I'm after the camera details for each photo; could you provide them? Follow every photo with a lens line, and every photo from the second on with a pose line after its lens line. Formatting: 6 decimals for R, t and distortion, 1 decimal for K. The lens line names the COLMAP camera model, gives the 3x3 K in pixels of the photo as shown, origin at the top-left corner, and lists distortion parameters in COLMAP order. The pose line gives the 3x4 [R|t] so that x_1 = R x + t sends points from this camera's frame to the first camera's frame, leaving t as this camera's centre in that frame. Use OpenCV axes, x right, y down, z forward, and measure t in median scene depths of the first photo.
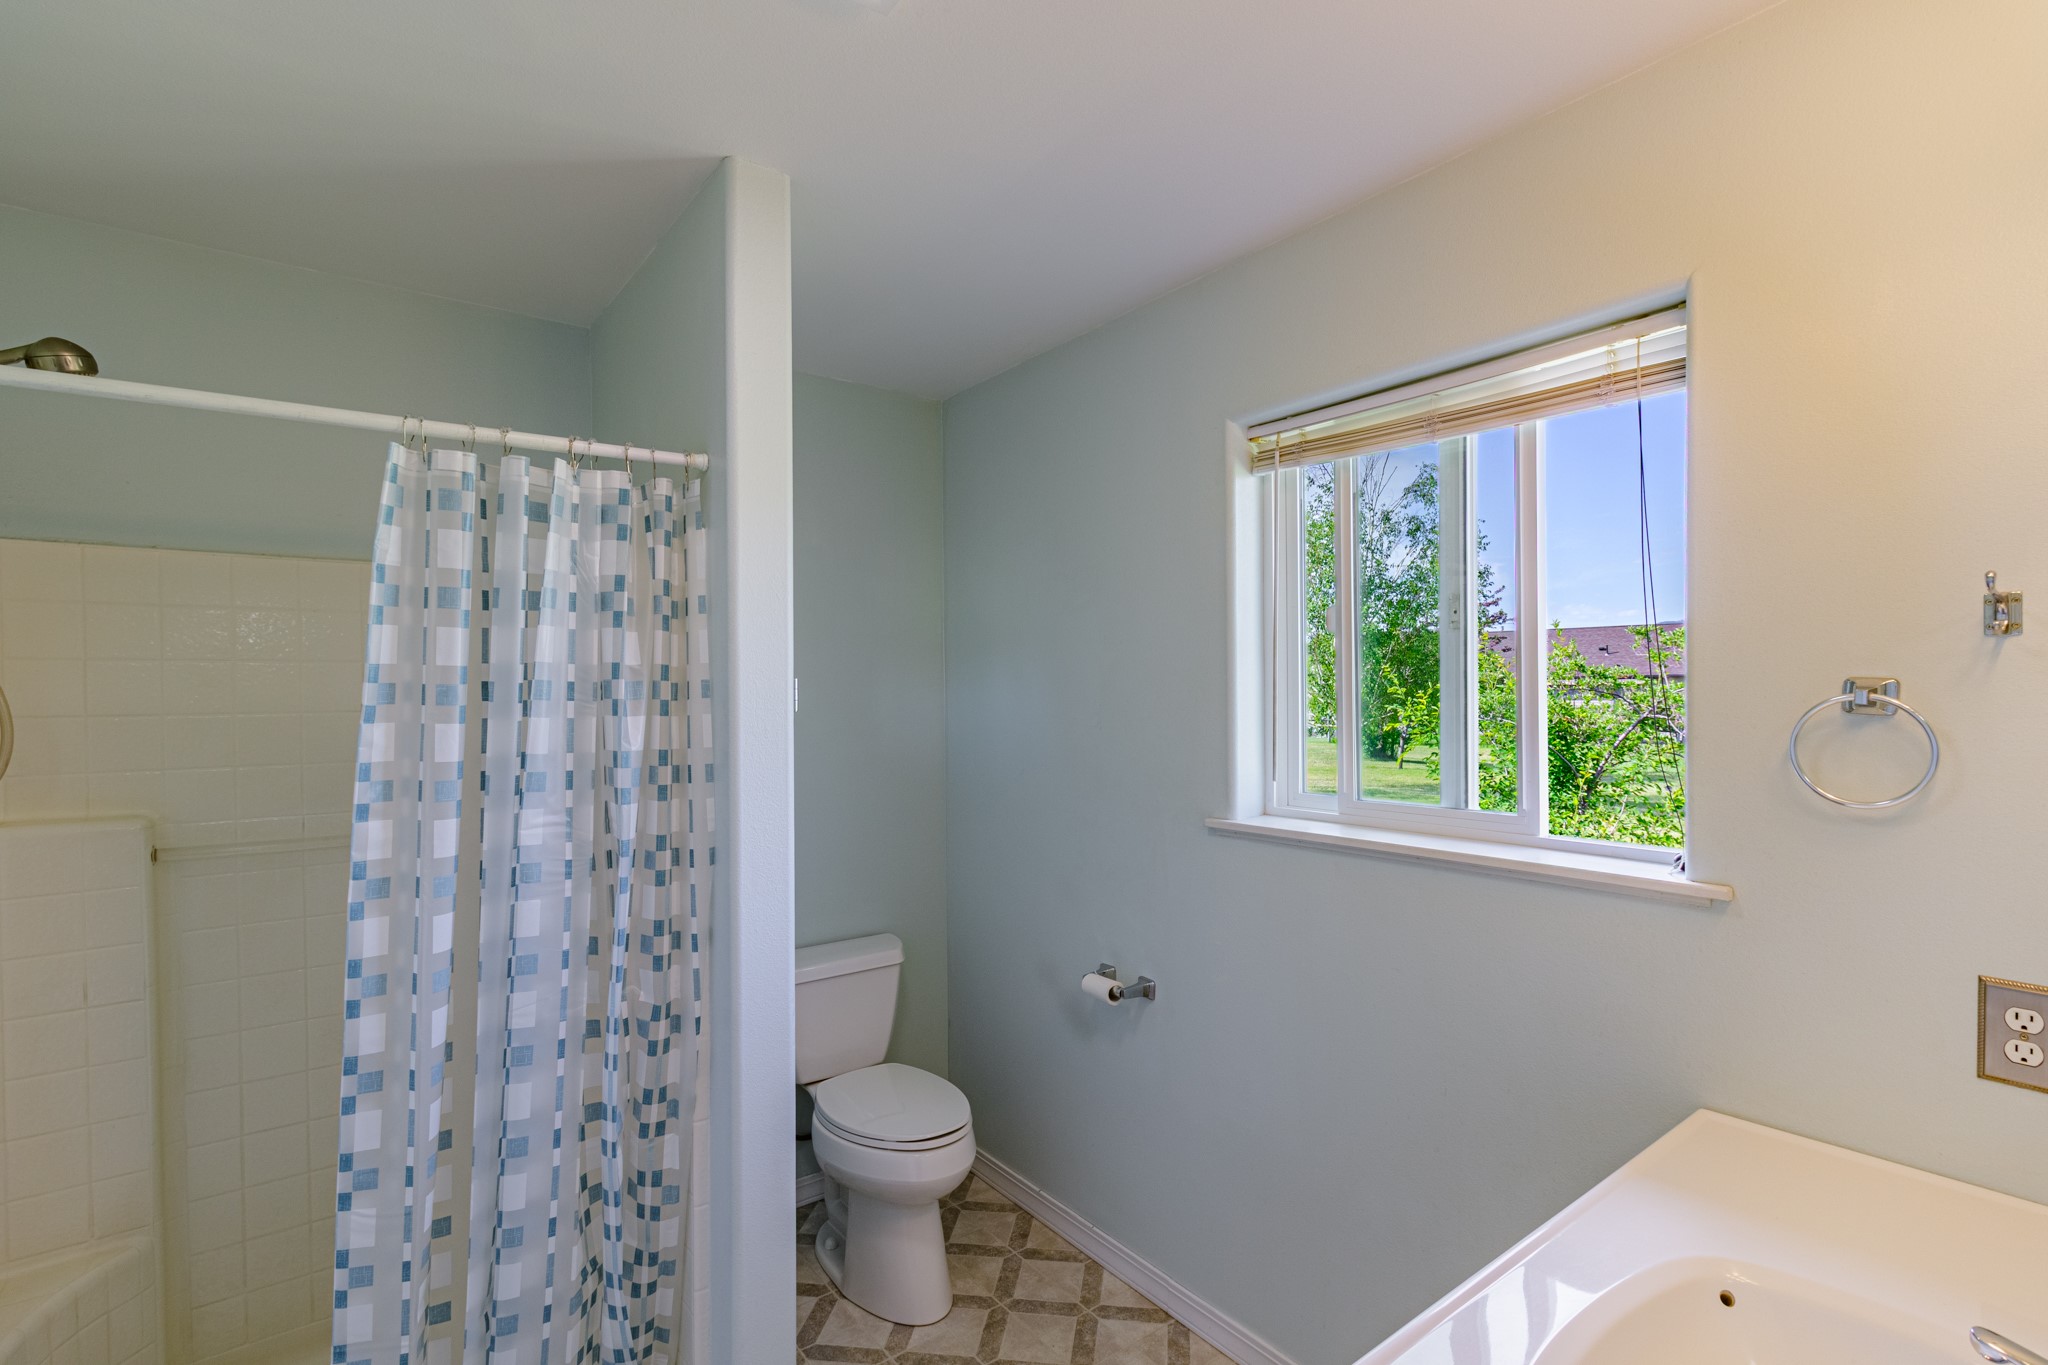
lens RADIAL K [[948.4, 0, 1025.5], [0, 948.4, 687.9], [0, 0, 1]] dist [0.005159, 0.000579]
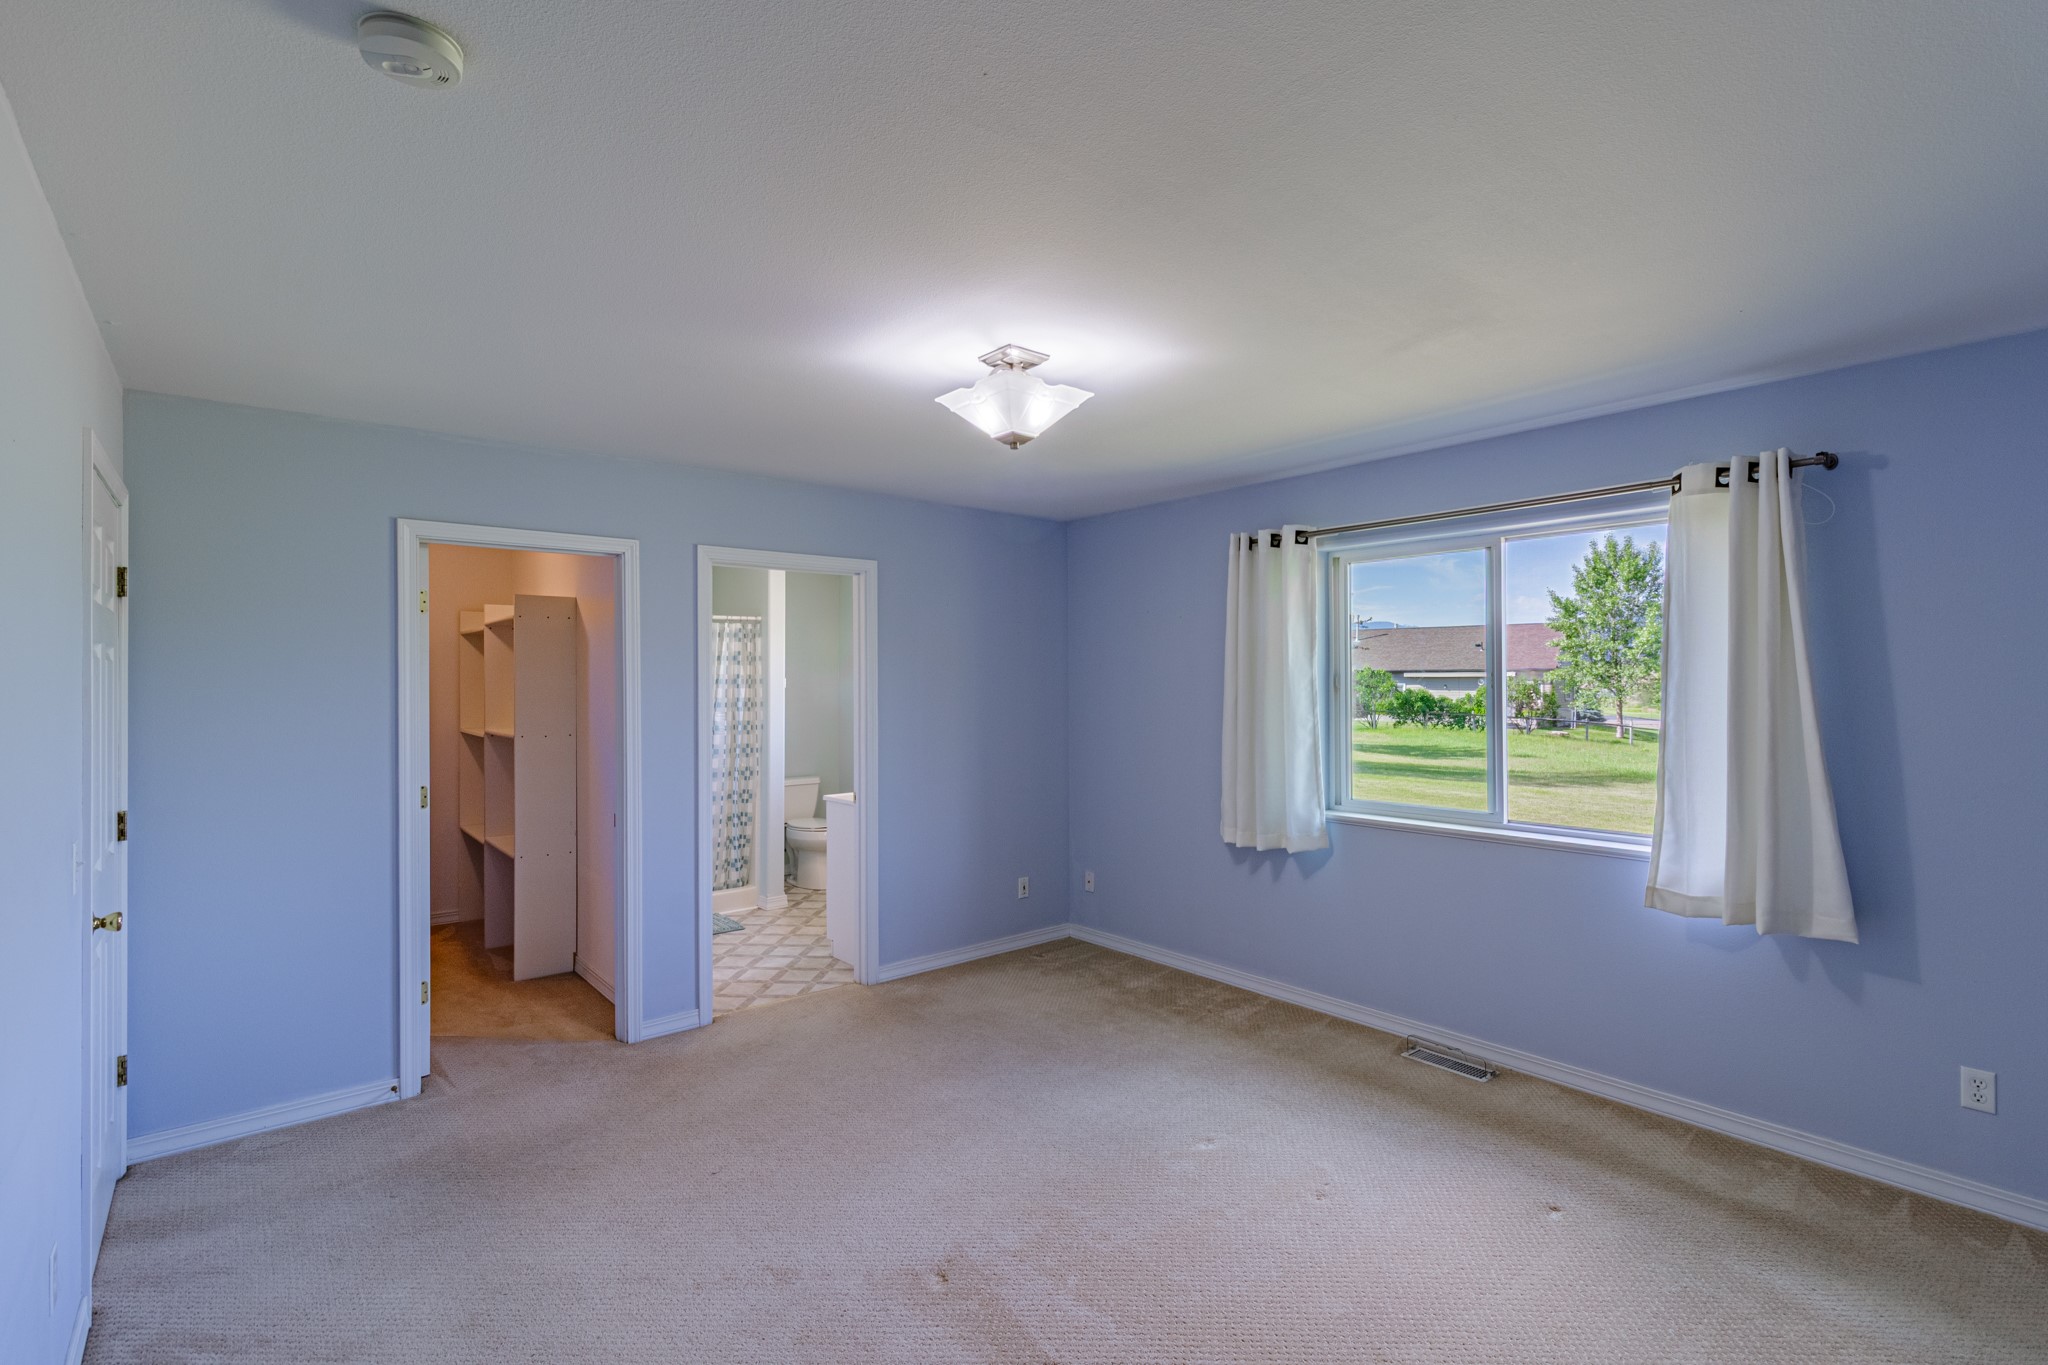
lens RADIAL K [[948.4, 0, 1034.9], [0, 948.4, 678.7], [0, 0, 1]] dist [0.005159, 0.000579]
pose [[0.999703, 0.009022, 0.022640, 0.642846], [-0.008848, 0.999931, -0.007787, 0.010280], [-0.022709, 0.007584, 0.999713, -2.706567]]
